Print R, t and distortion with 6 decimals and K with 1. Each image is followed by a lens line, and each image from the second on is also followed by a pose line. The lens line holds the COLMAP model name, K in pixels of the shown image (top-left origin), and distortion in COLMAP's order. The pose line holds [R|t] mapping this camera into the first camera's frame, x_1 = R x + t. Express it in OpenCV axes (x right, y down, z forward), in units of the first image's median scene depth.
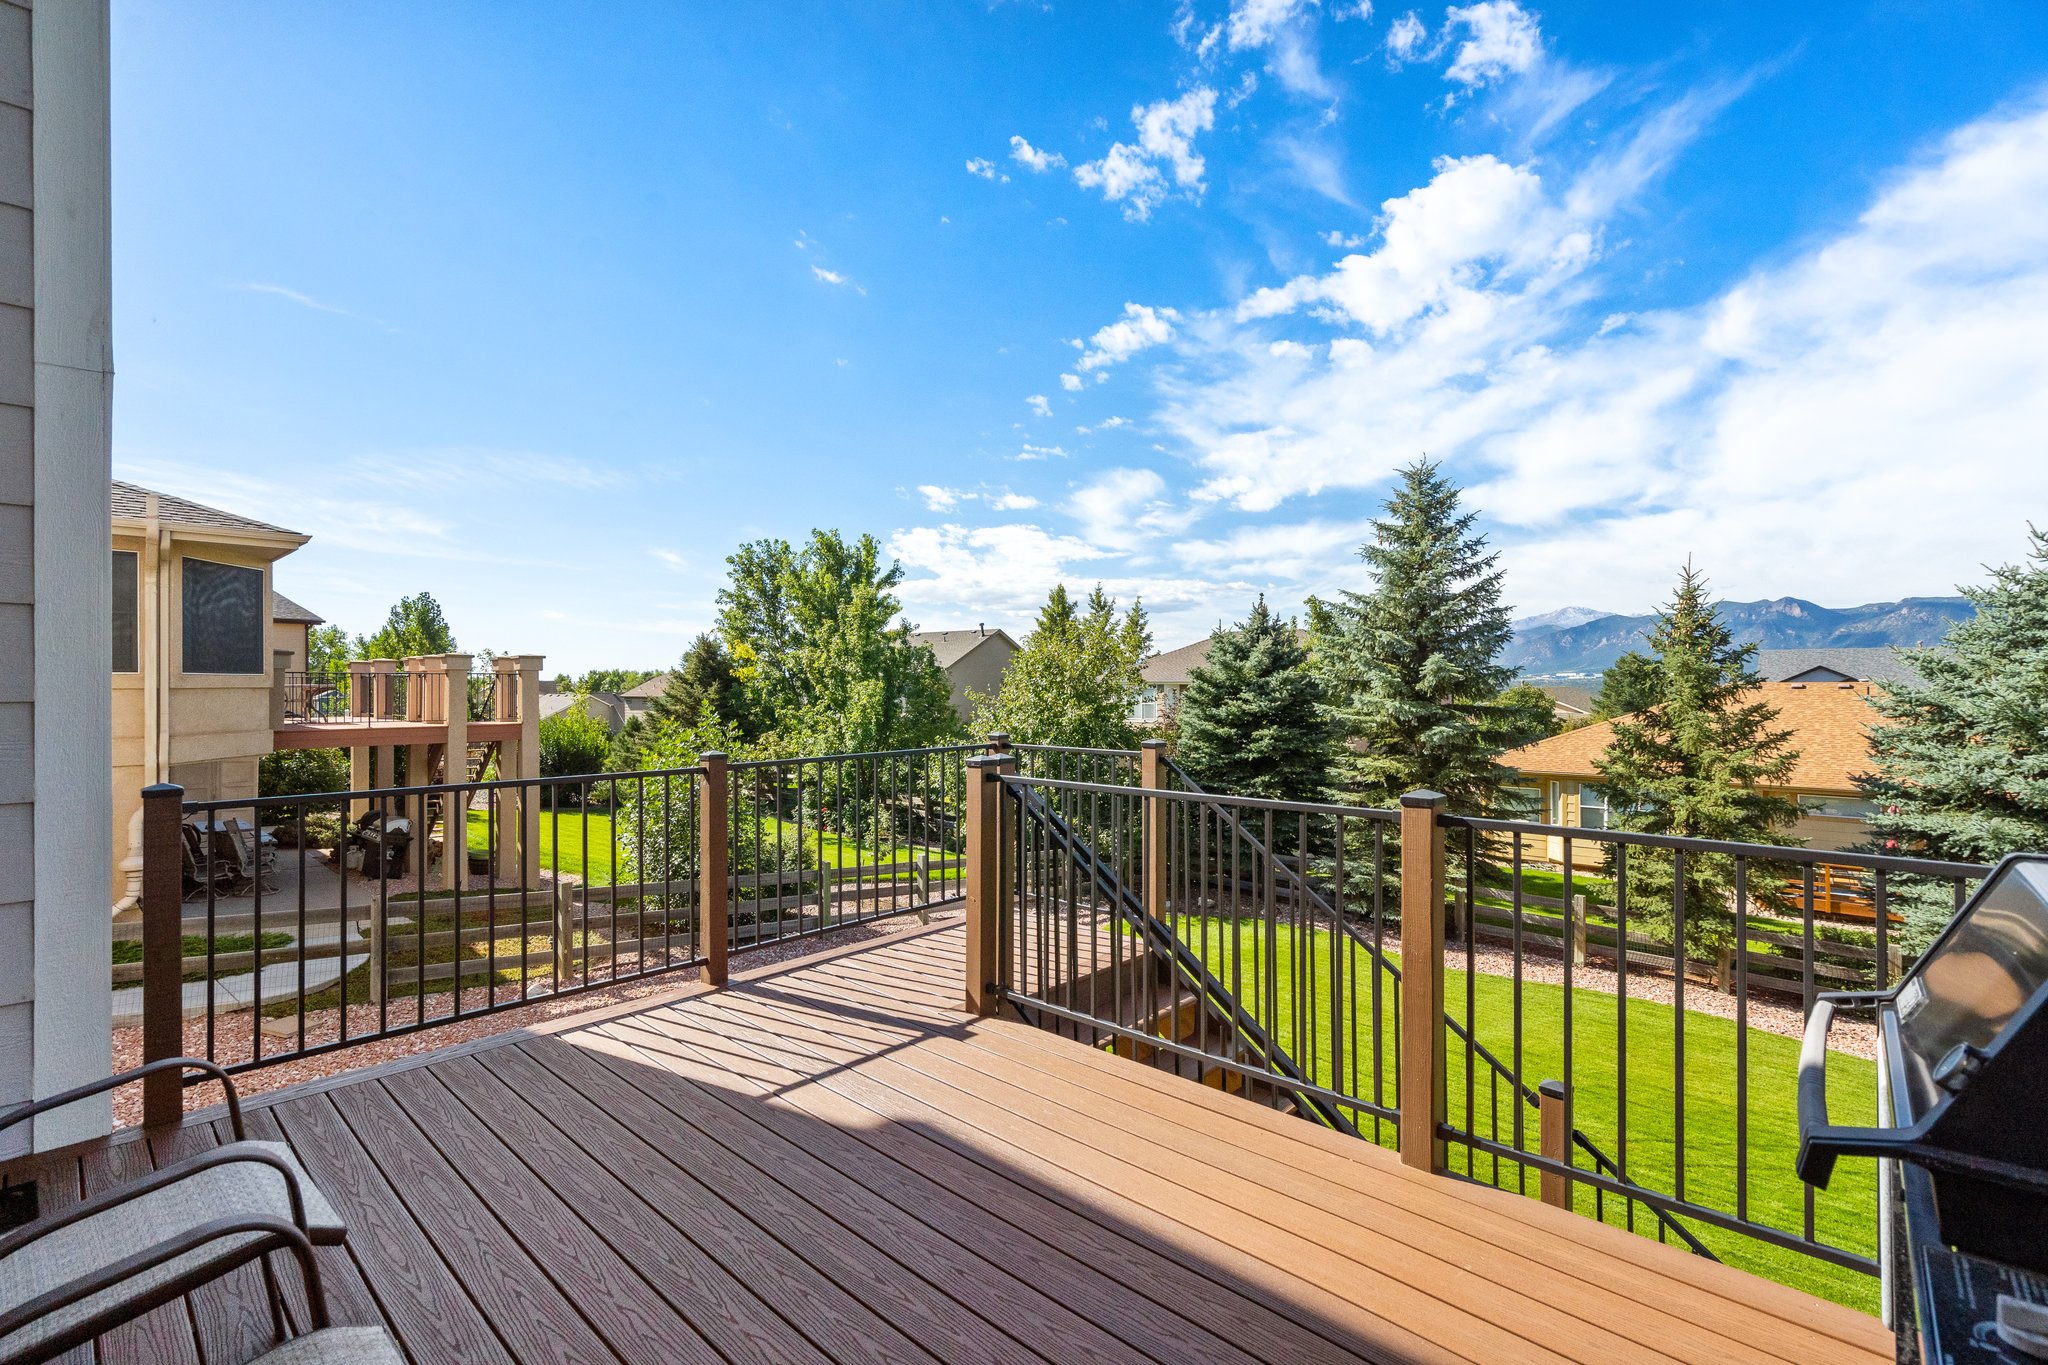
lens RADIAL K [[934.4, 0, 1024.0], [0, 934.4, 682.5], [0, 0, 1]] dist [0.000237, 0.000066]
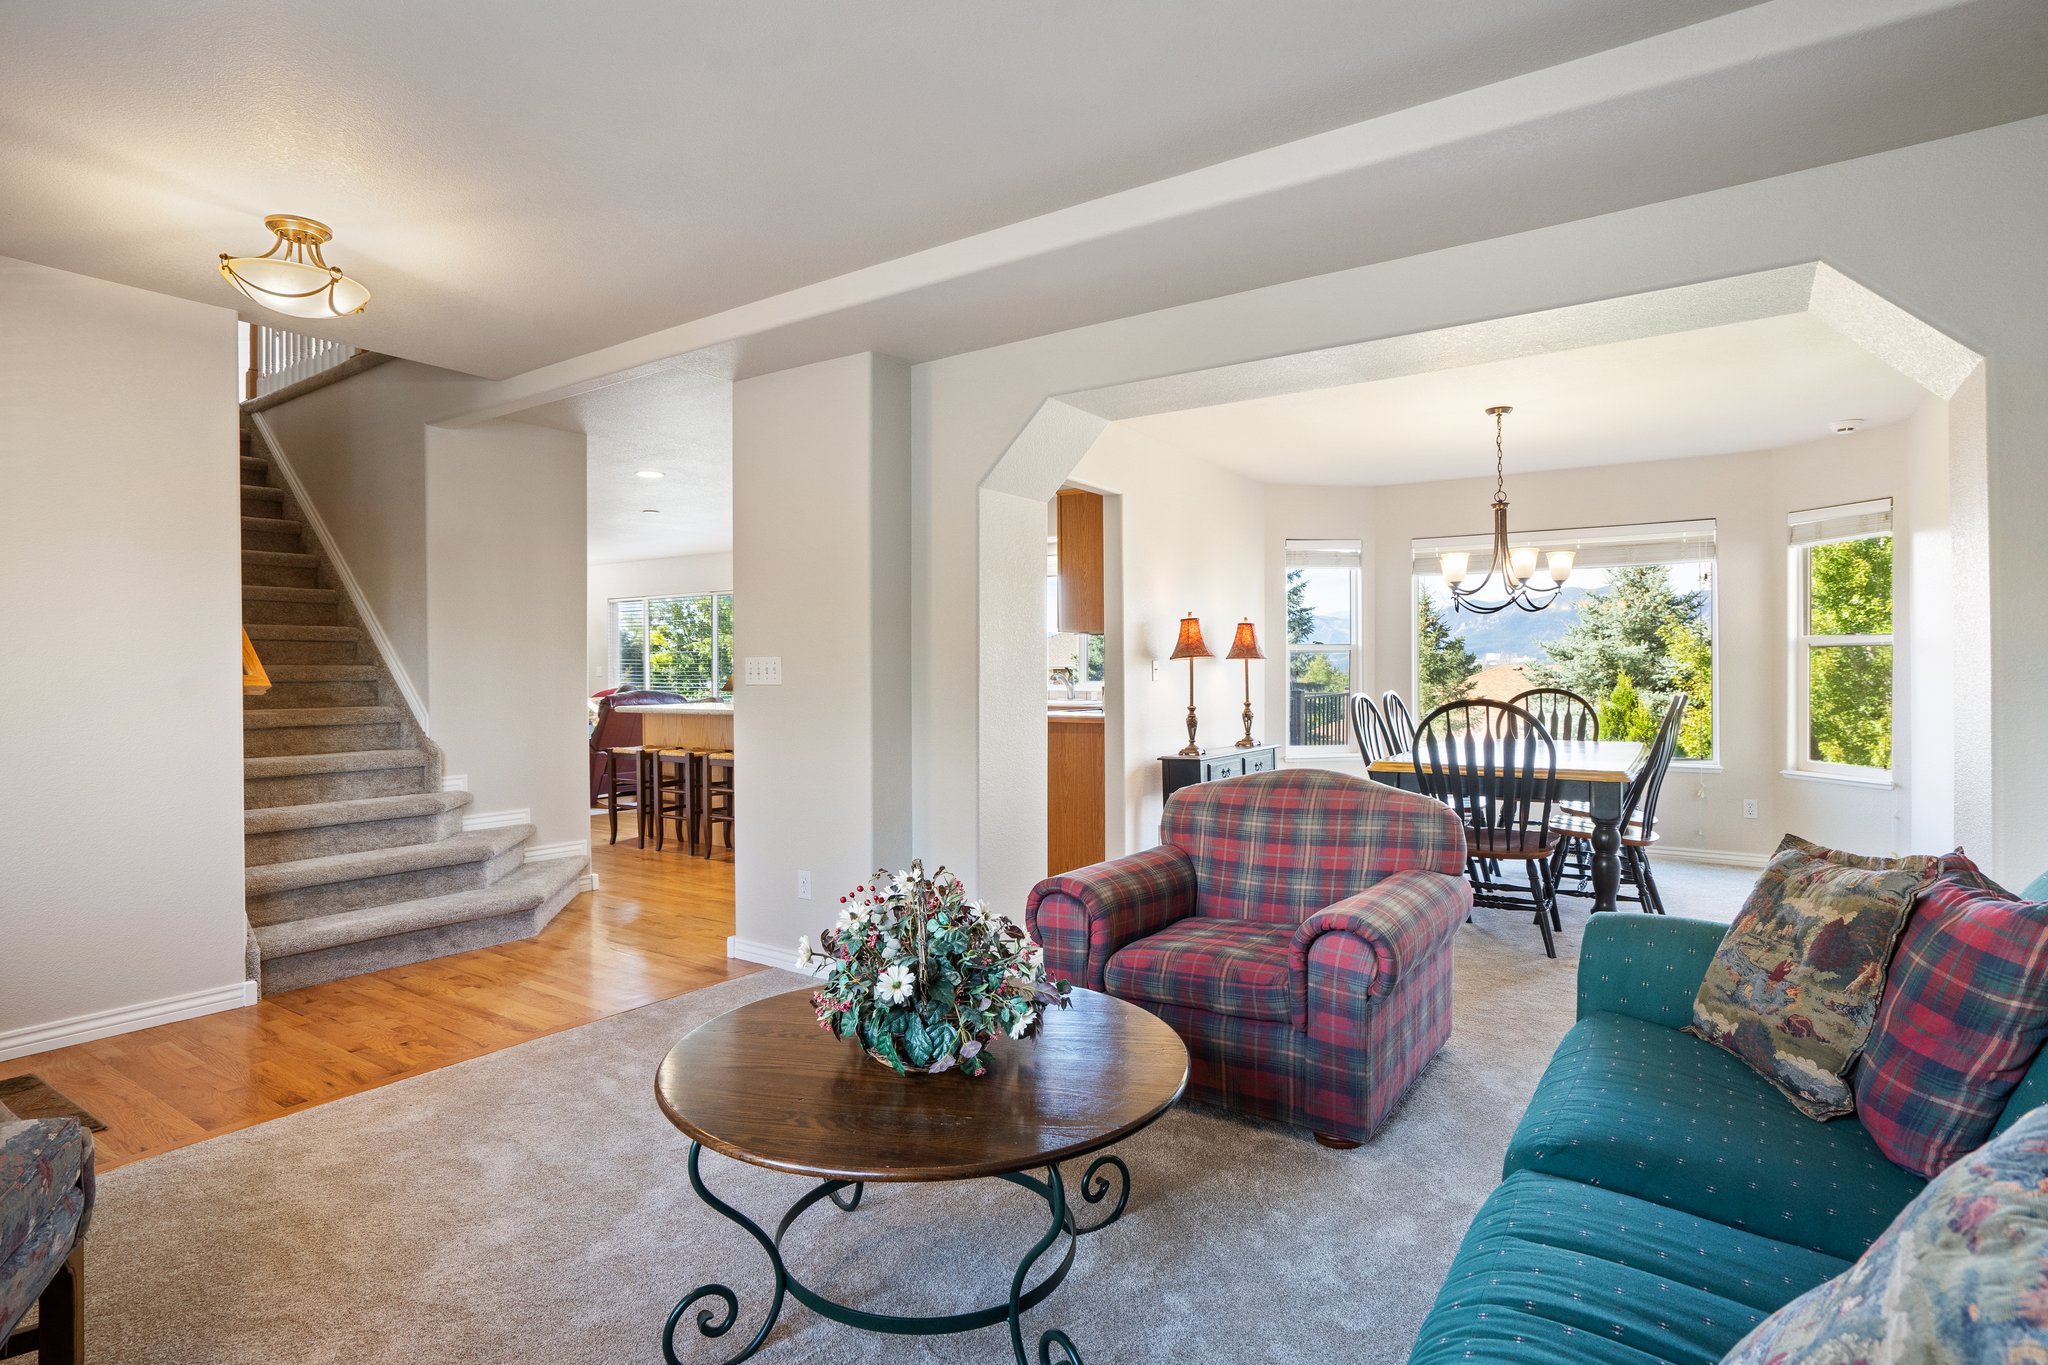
lens RADIAL K [[1028.0, 0, 1027.3], [0, 1028.0, 680.1], [0, 0, 1]] dist [-0.047795, 0.022880]
pose [[0.989779, -0.004310, 0.142546, -0.088082], [0.002856, 0.999942, 0.010402, 0.005841], [-0.142582, -0.009889, 0.989734, -0.378577]]
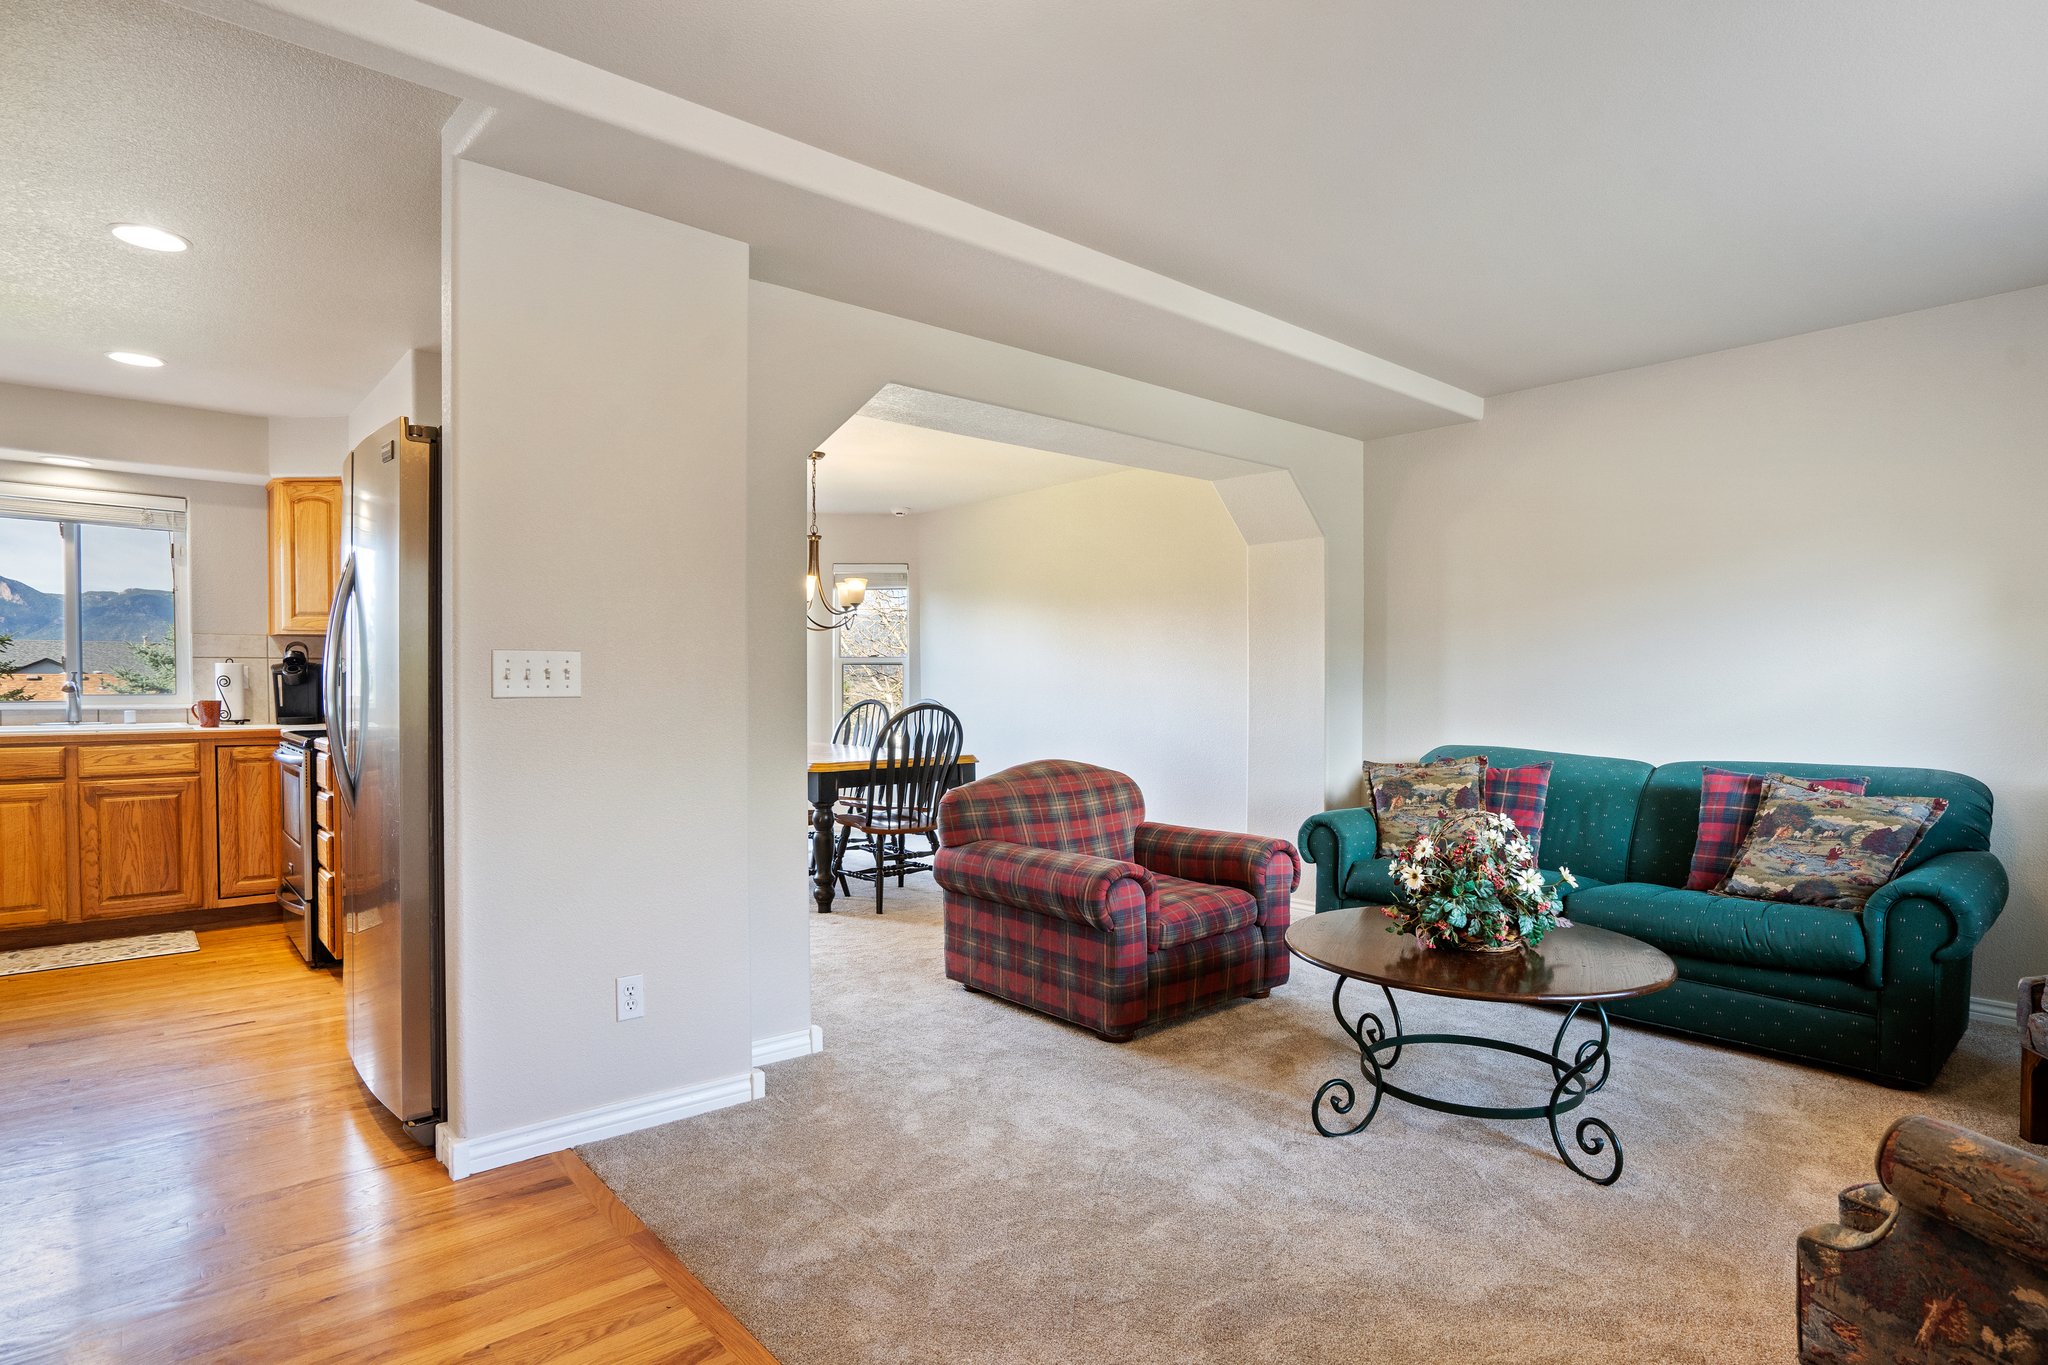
lens RADIAL K [[1076.4, 0, 998.4], [0, 1076.4, 687.6], [0, 0, 1]] dist [0.001742, 0.000468]
pose [[0.135618, -0.004252, 0.990752, -0.232287], [-0.000458, 0.999990, 0.004354, 0.006993], [-0.990761, -0.001045, 0.135615, -0.238935]]
